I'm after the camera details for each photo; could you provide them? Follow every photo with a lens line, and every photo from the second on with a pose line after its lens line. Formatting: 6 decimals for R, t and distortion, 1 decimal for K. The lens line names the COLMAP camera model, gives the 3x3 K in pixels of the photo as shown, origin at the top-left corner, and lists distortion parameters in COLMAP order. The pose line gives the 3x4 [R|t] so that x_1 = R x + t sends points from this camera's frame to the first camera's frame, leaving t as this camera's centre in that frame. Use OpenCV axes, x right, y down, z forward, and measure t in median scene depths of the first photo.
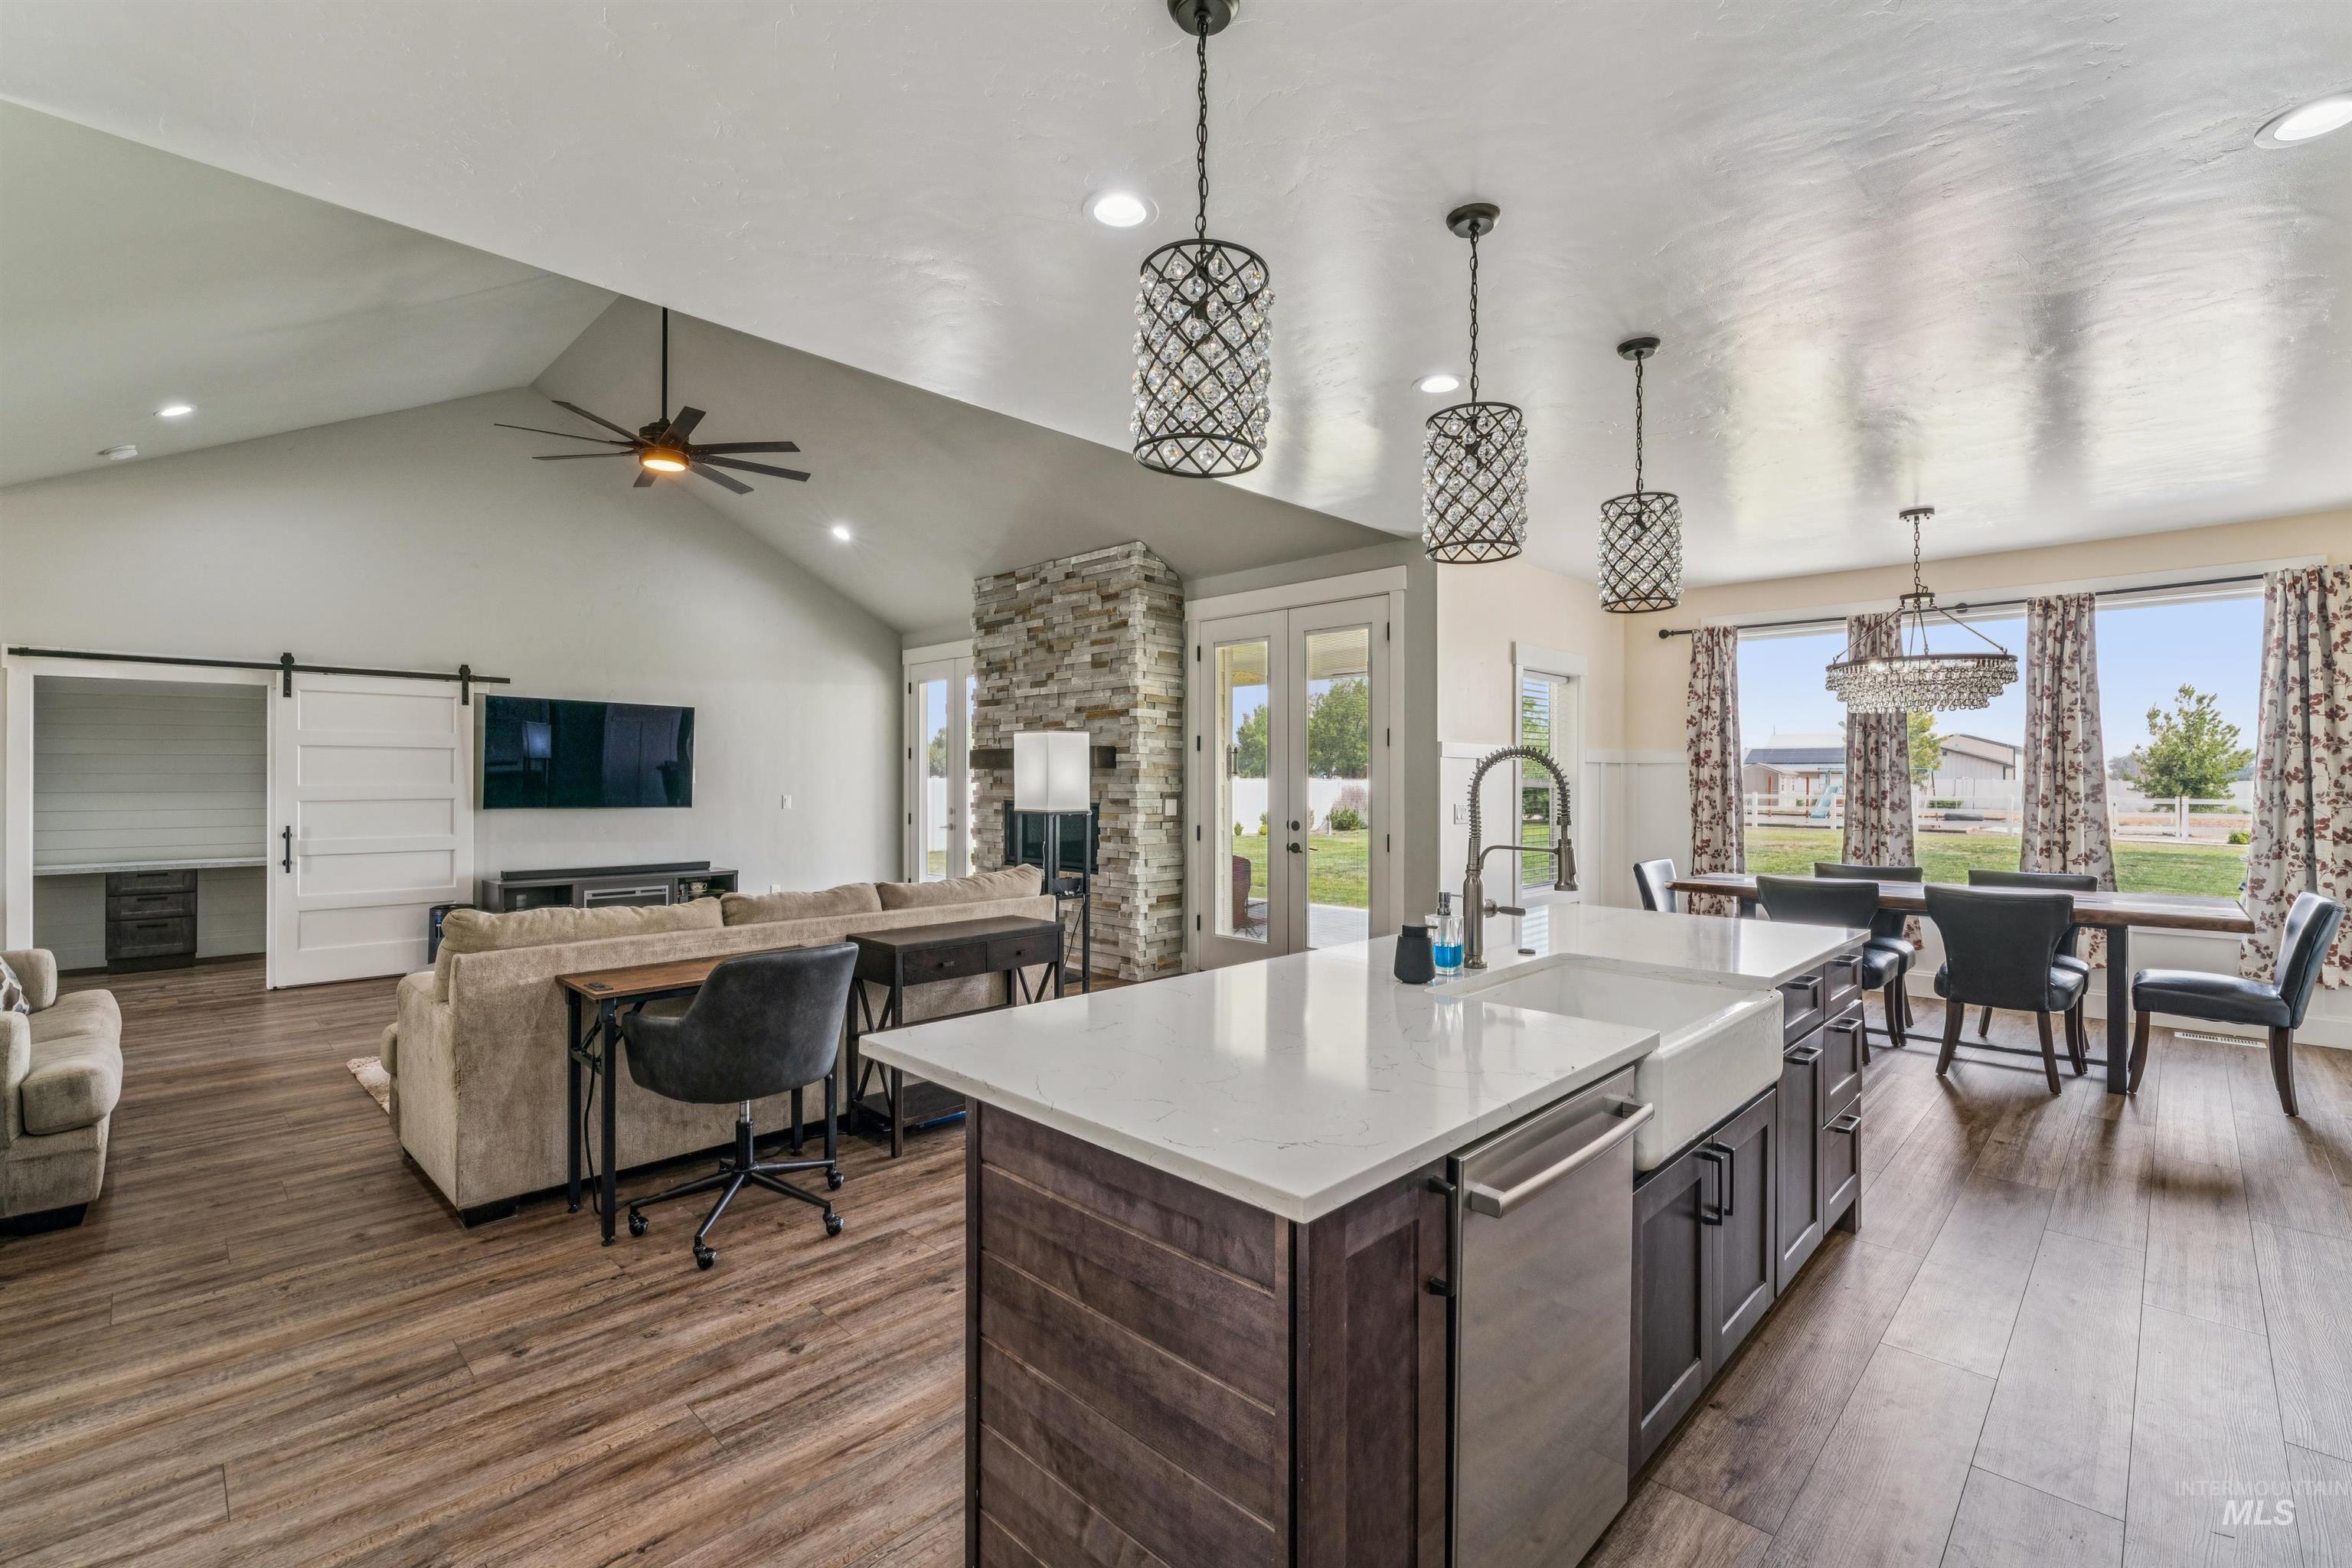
lens RADIAL K [[1021.8, 0, 1179.1], [0, 1021.8, 778.0], [0, 0, 1]] dist [-0.004426, 0.000231]
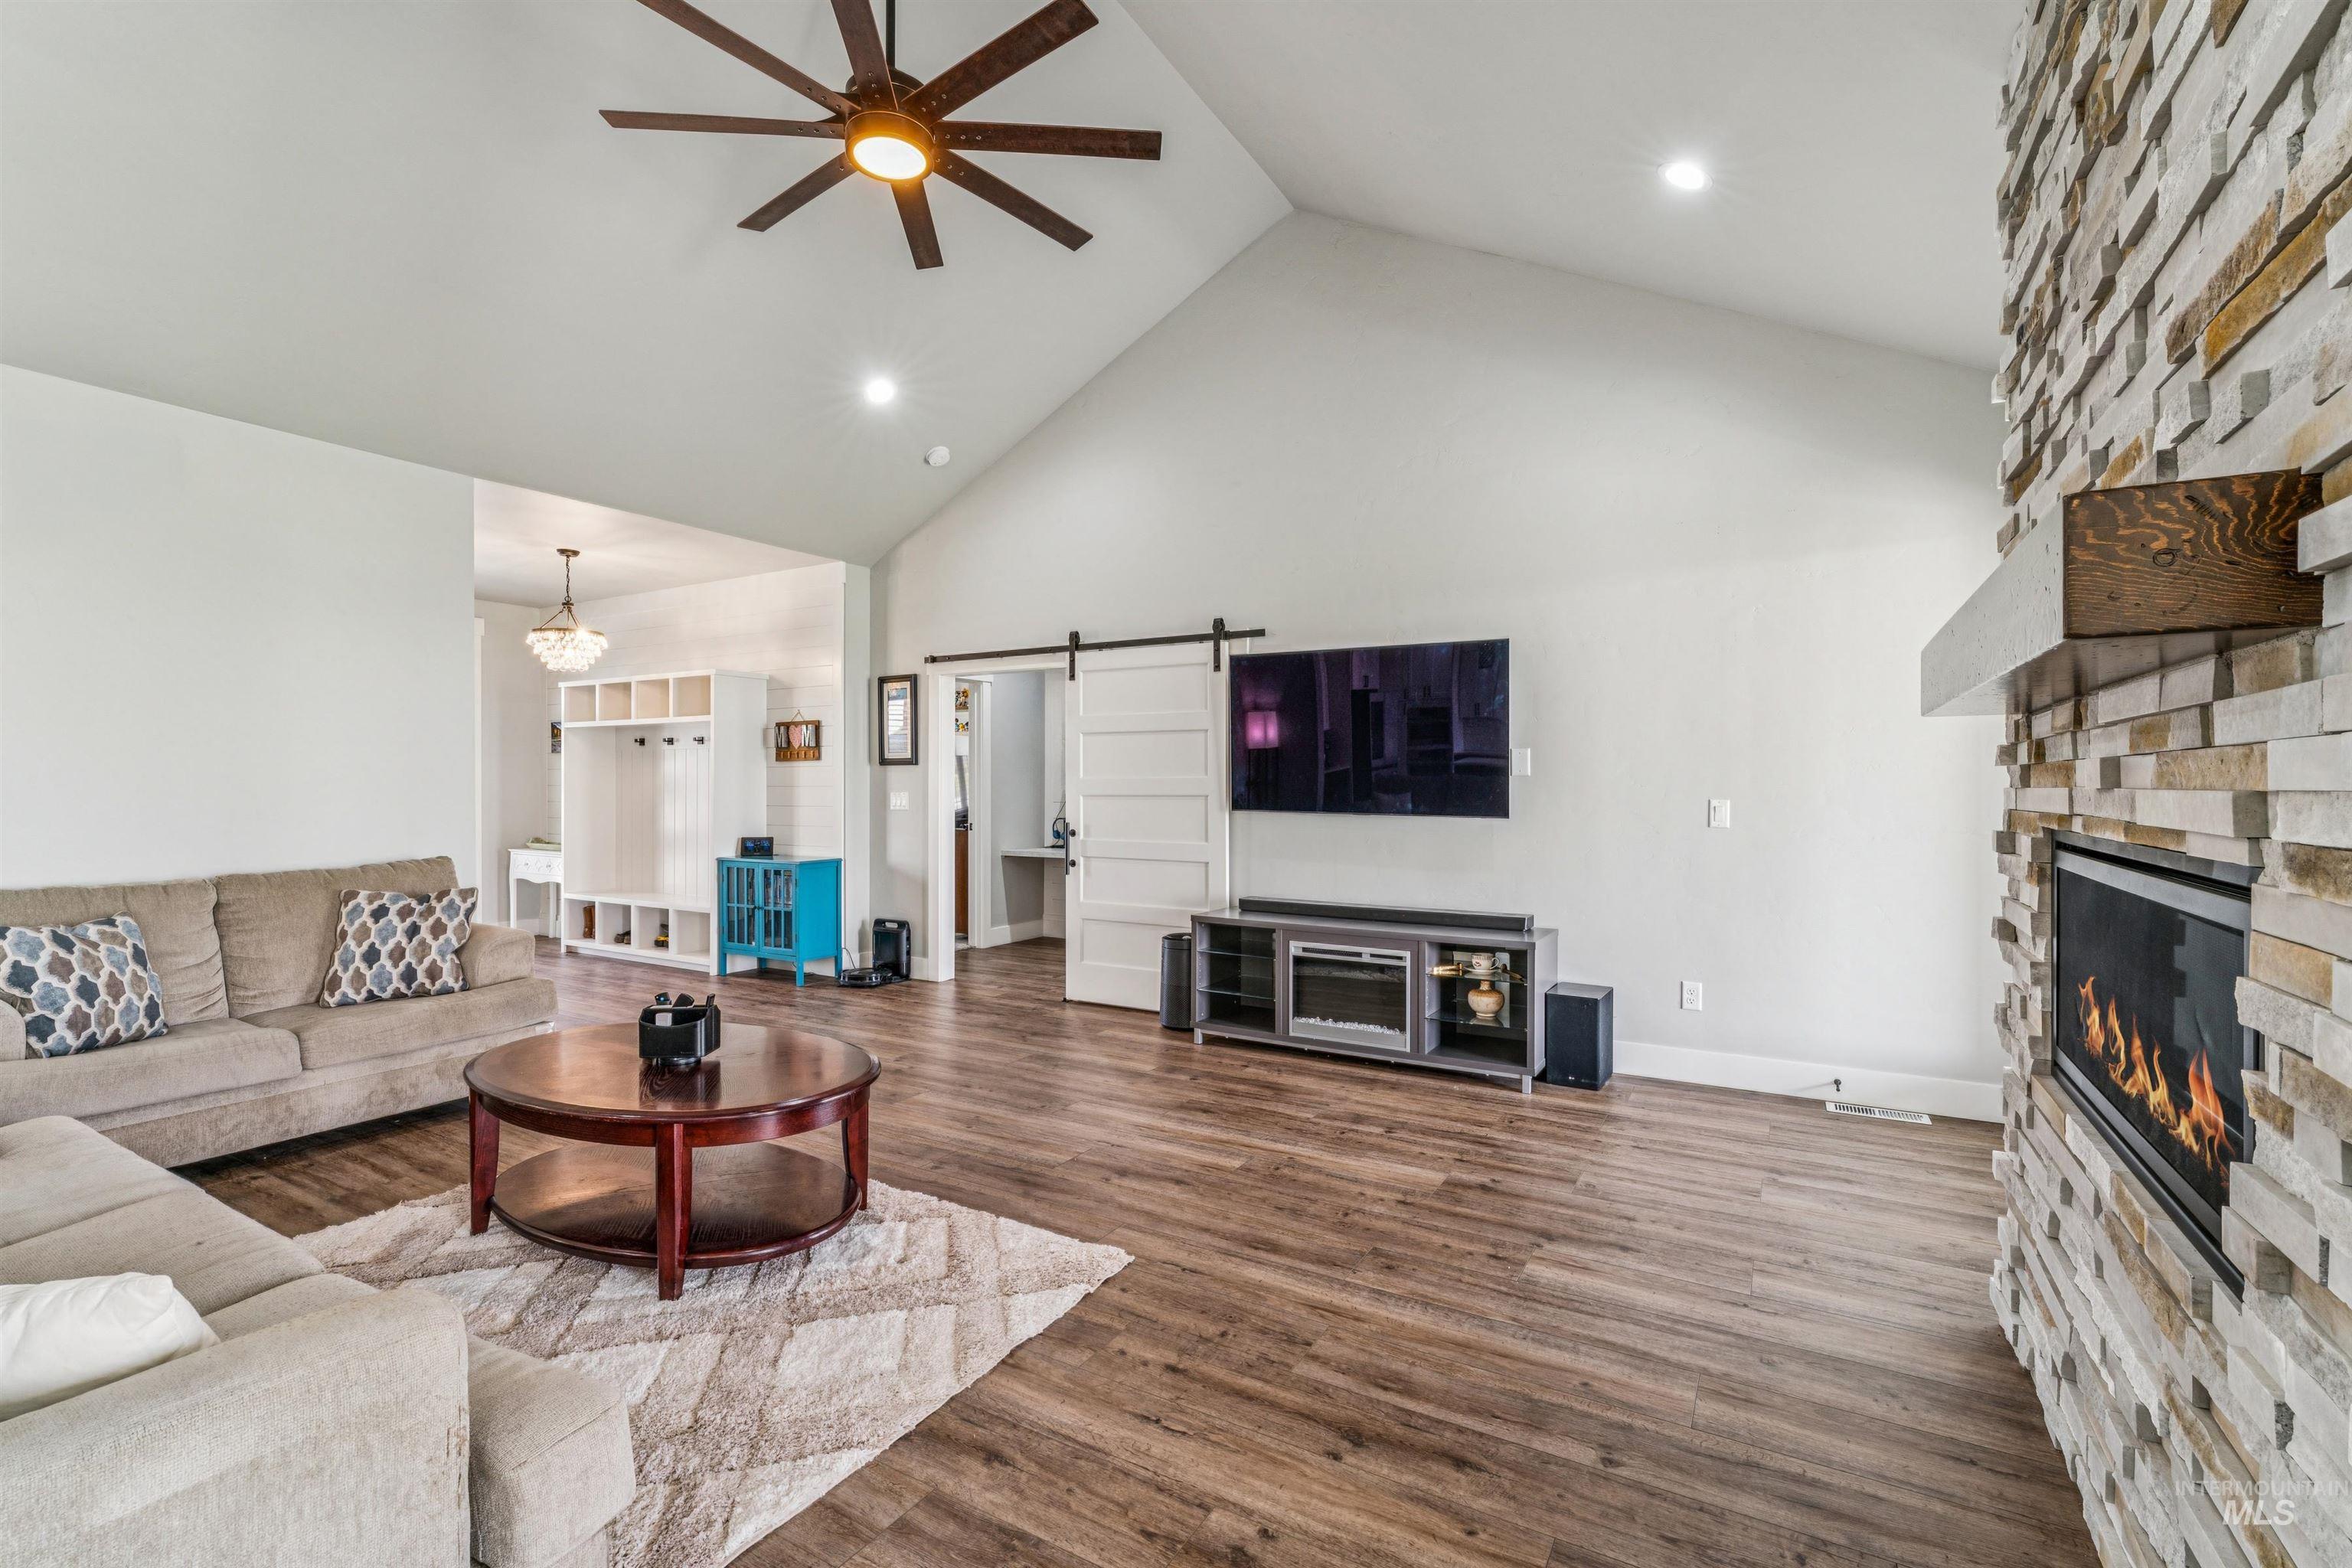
lens RADIAL K [[1037.8, 0, 1181.1], [0, 1037.8, 779.7], [0, 0, 1]] dist [-0.002495, -0.000897]
pose [[0.239469, -0.003902, -0.970896, 0.045626], [0.001207, 0.999992, -0.003721, 0.013937], [0.970903, -0.000281, 0.239472, 0.982189]]
